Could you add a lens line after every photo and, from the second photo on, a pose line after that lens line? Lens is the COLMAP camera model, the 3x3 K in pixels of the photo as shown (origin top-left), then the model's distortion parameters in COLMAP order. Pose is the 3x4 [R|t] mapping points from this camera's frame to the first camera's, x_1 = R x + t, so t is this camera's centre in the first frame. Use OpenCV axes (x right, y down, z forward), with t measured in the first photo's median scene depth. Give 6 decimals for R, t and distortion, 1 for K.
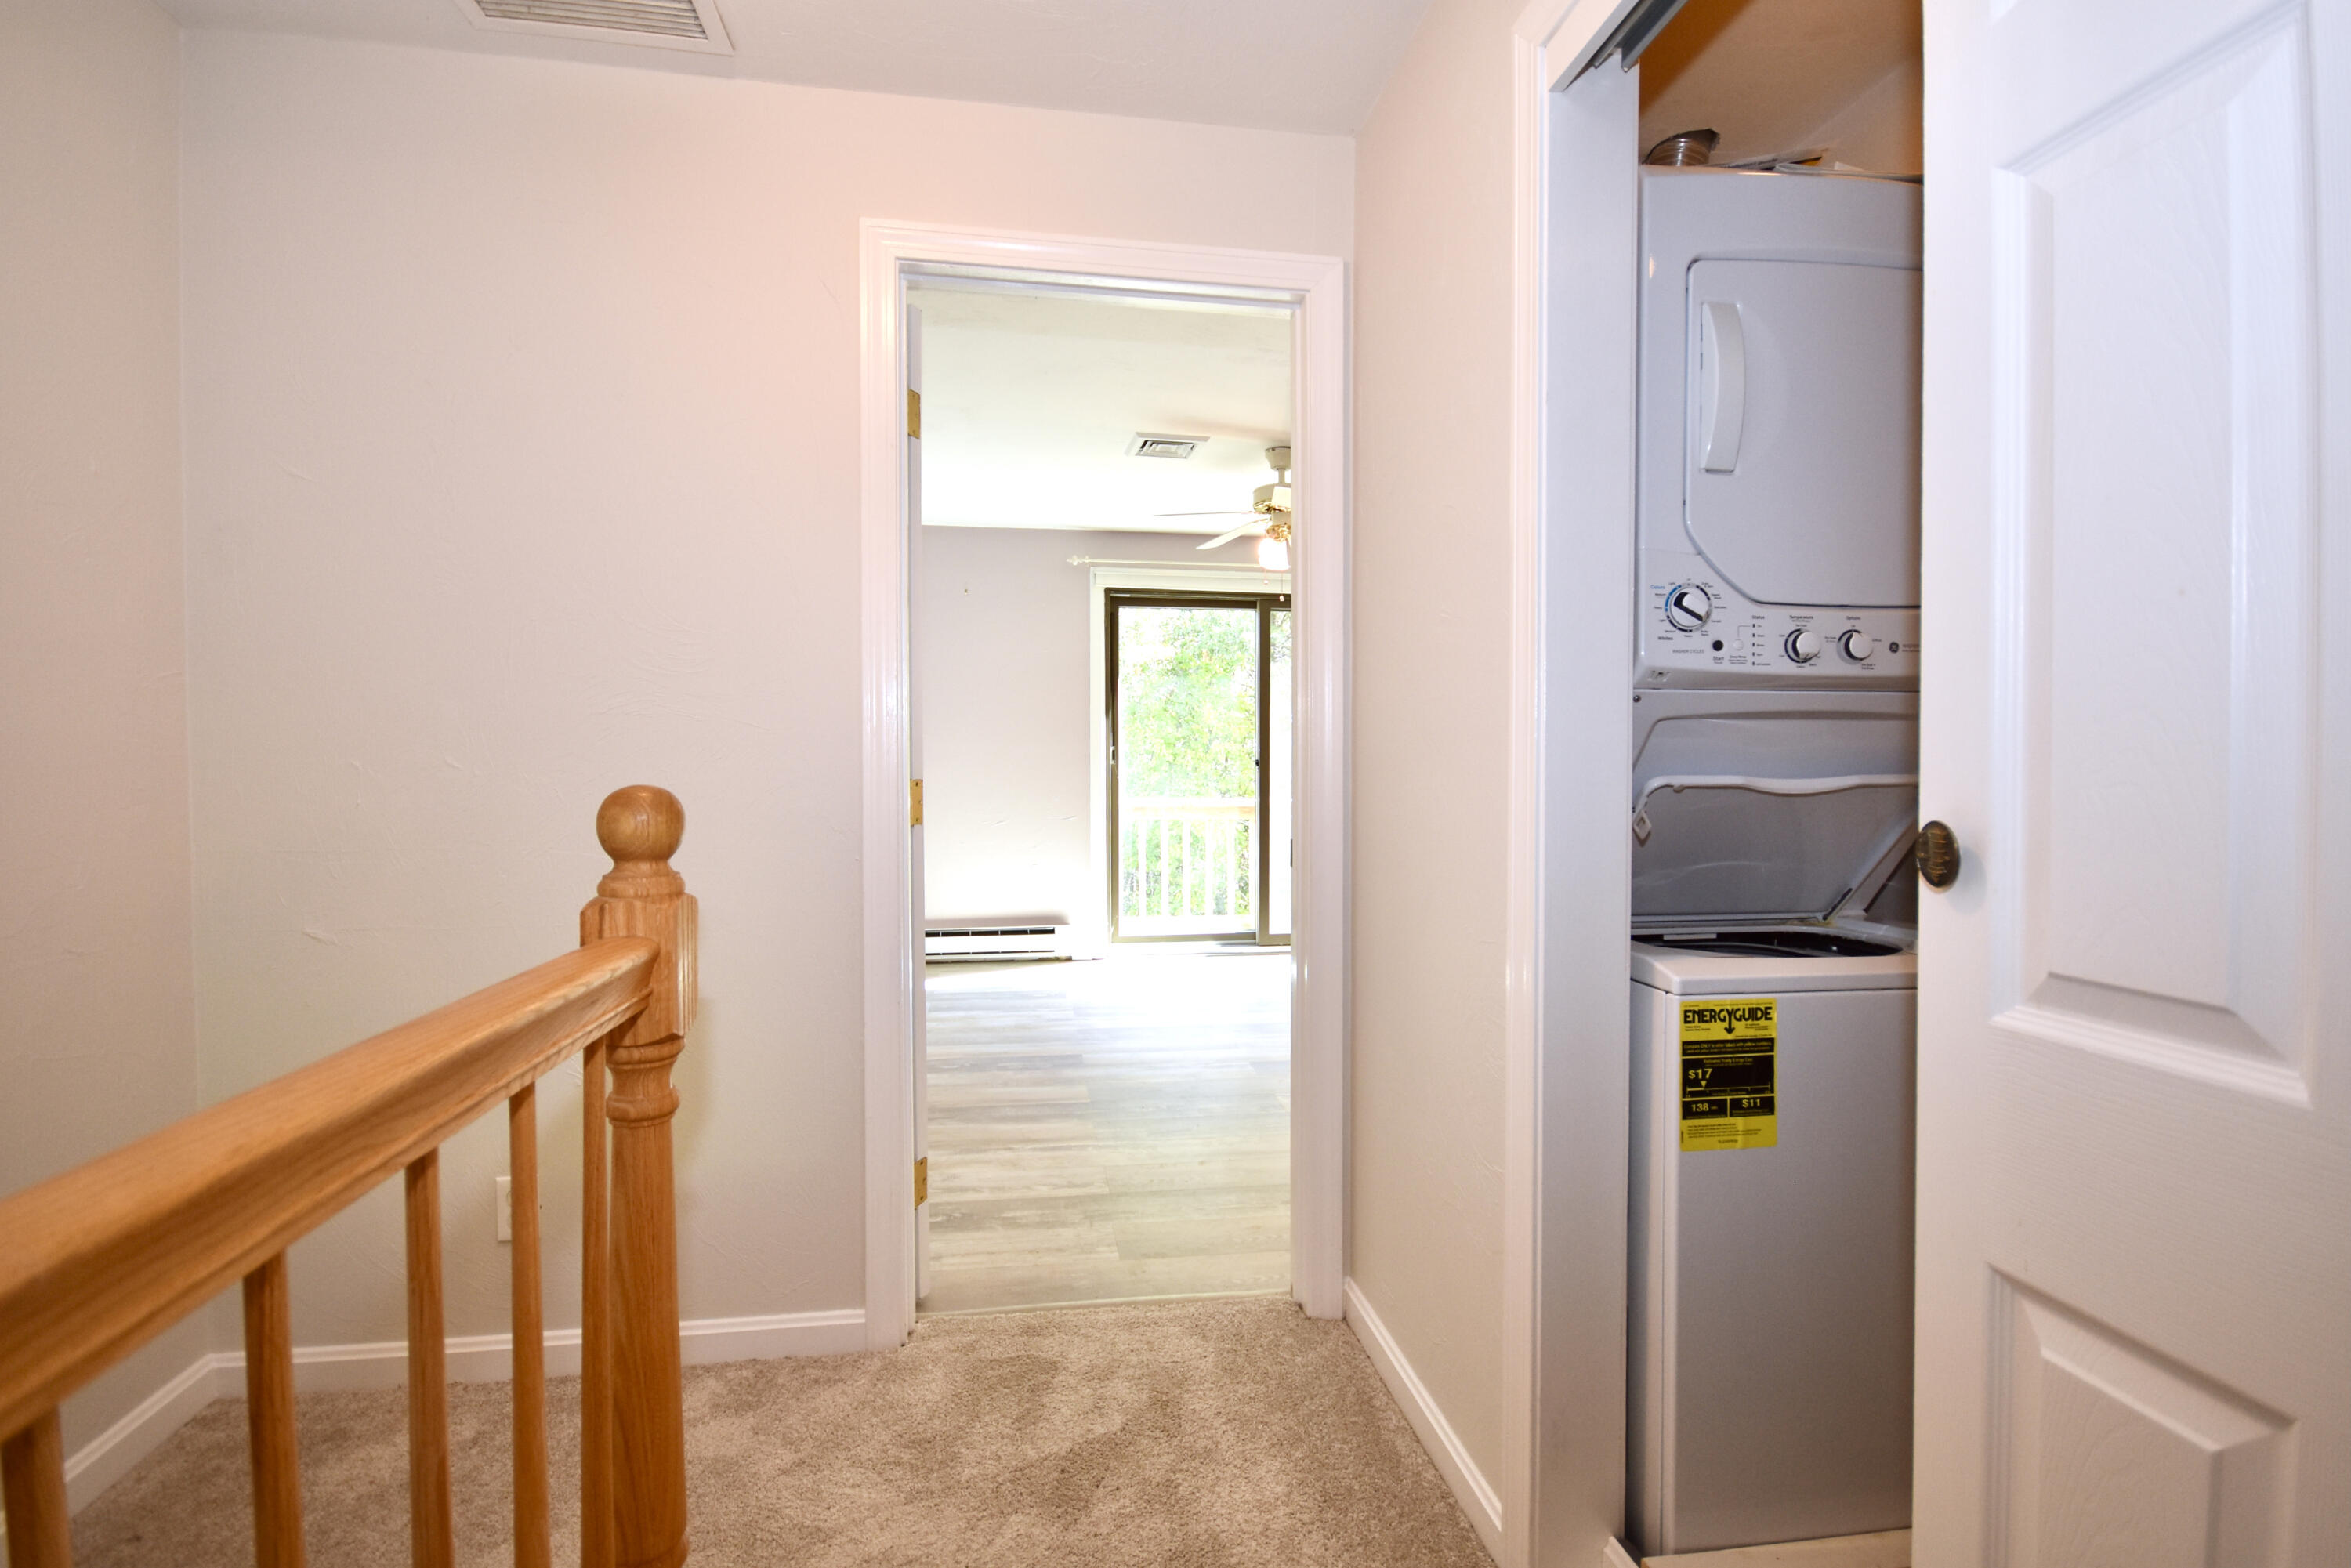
lens RADIAL K [[1080.5, 0, 1175.5], [0, 1080.5, 784.0], [0, 0, 1]] dist [-0.002006, -0.000339]
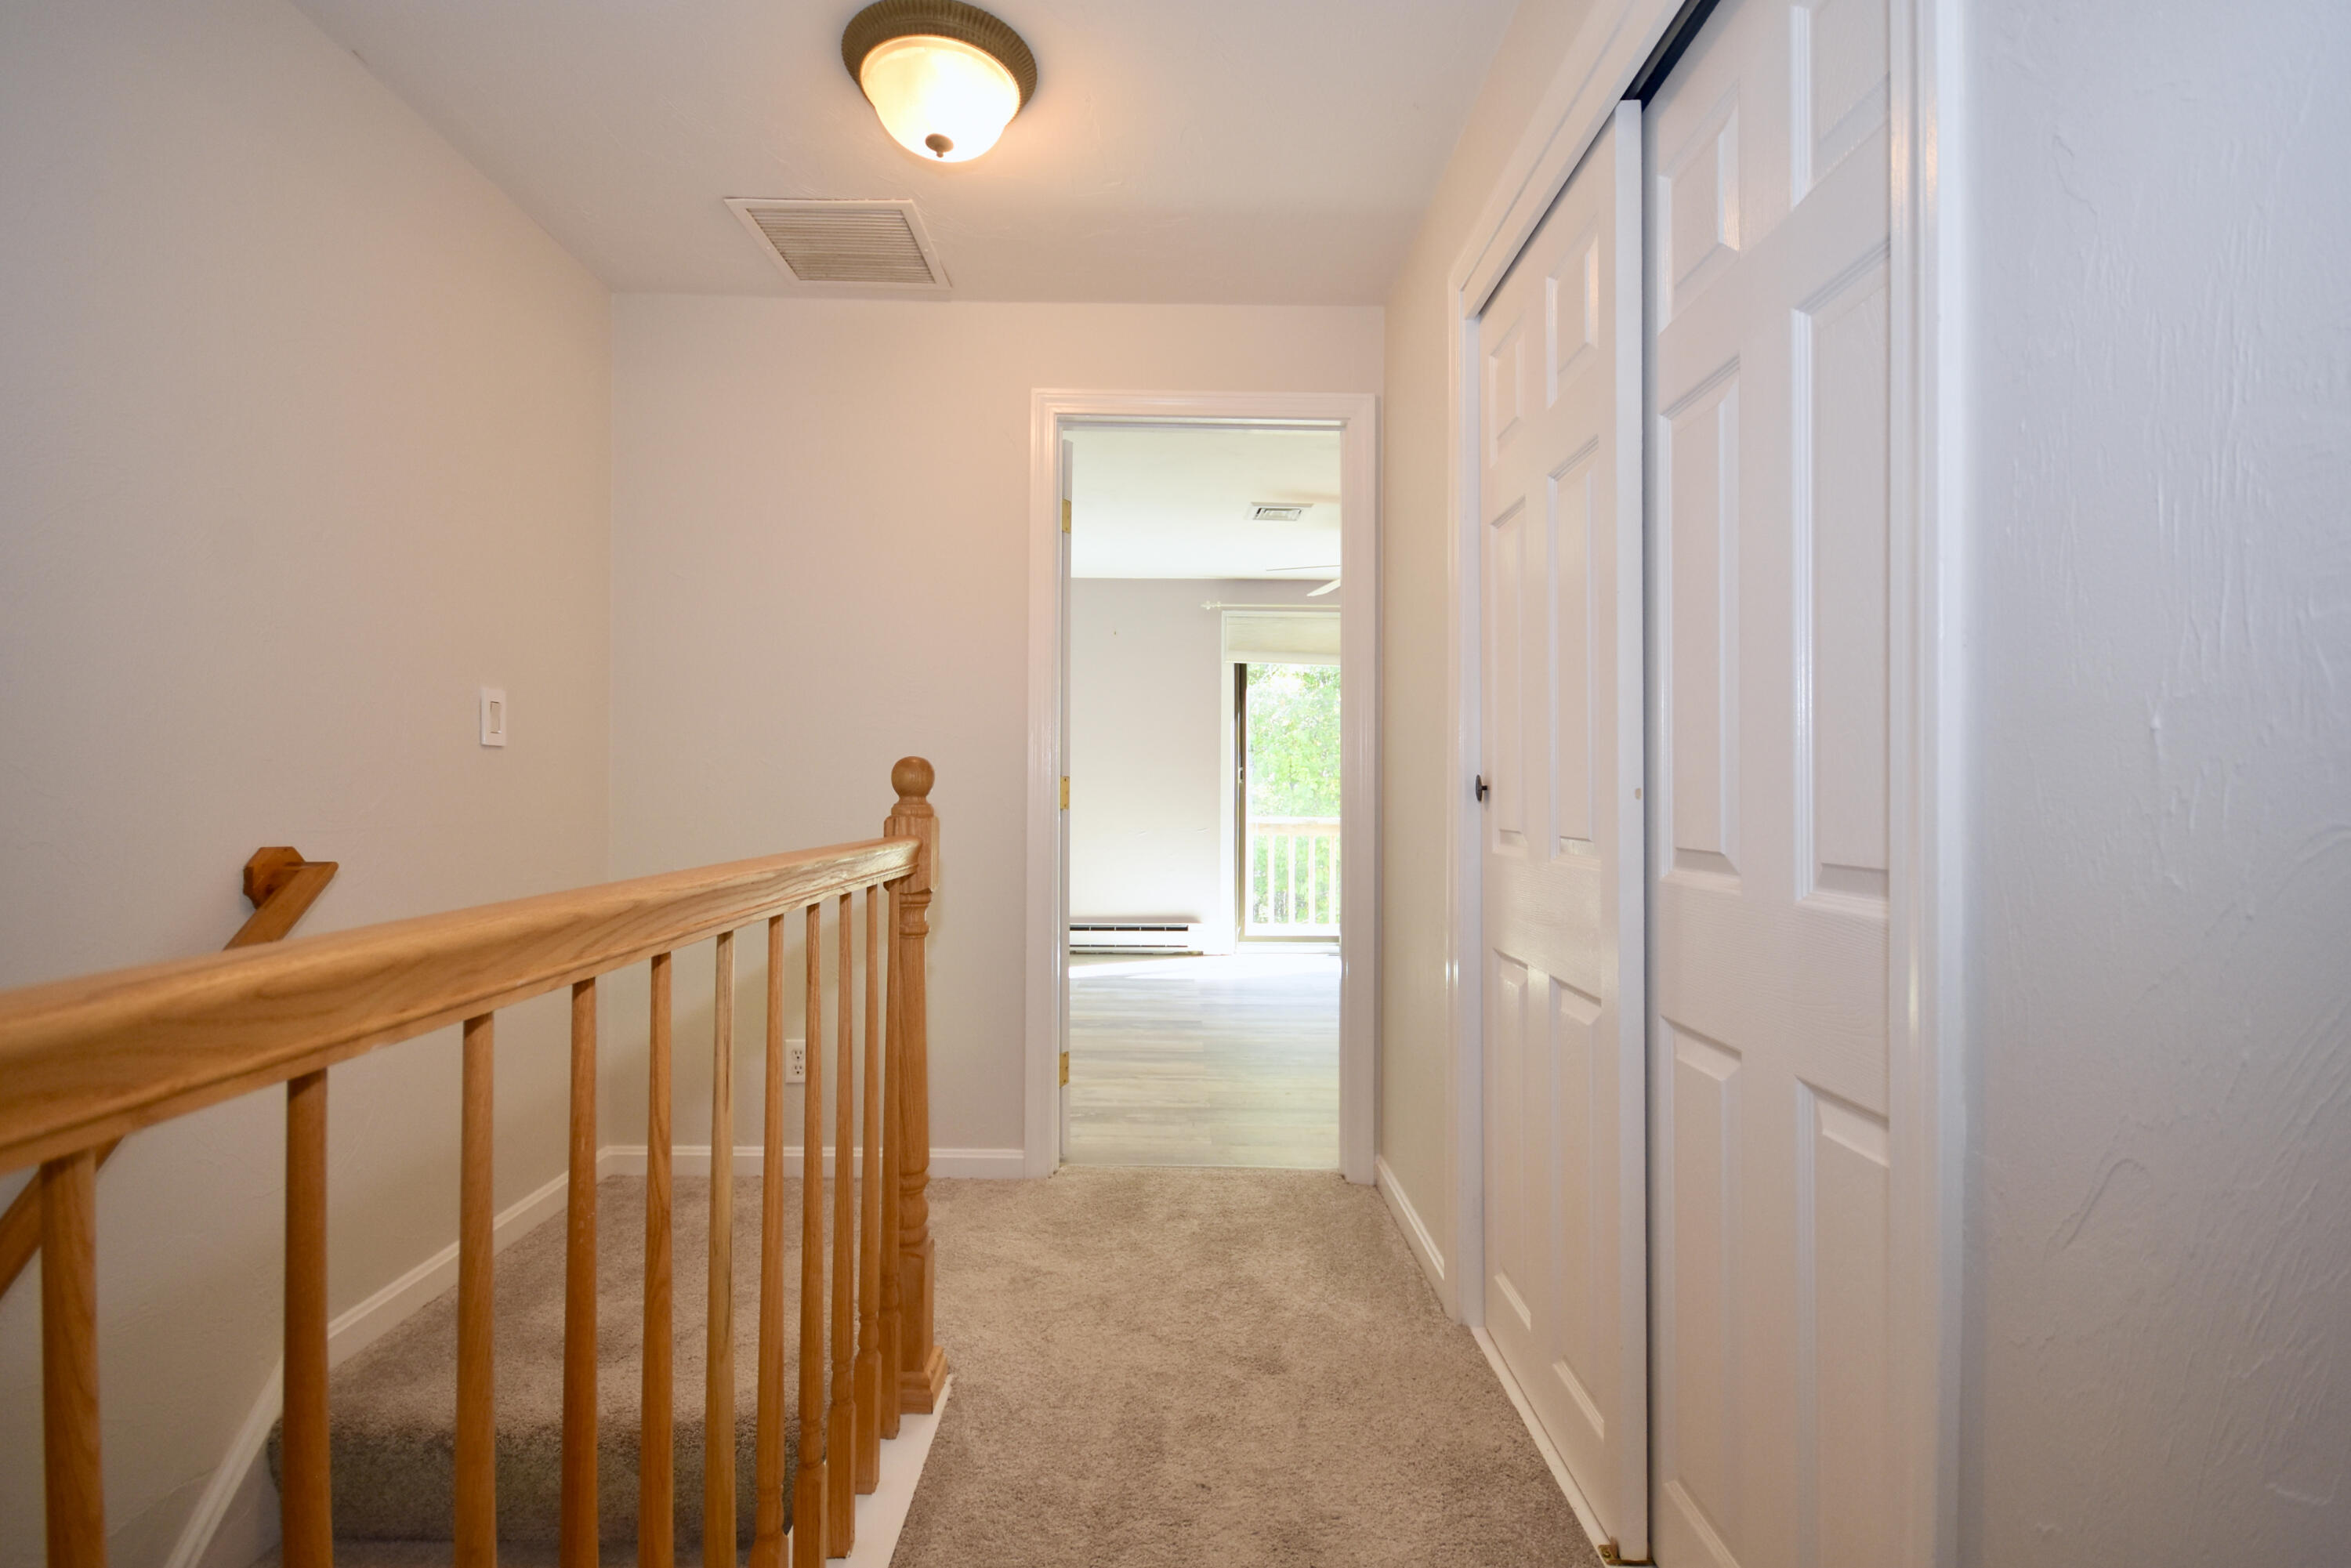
lens RADIAL K [[1080.5, 0, 1175.5], [0, 1080.5, 784.0], [0, 0, 1]] dist [-0.002006, -0.000339]
pose [[0.989577, 0.005458, -0.143899, 0.100250], [-0.009787, 0.999520, -0.029392, 0.044735], [0.143670, 0.030494, 0.989156, -0.351530]]
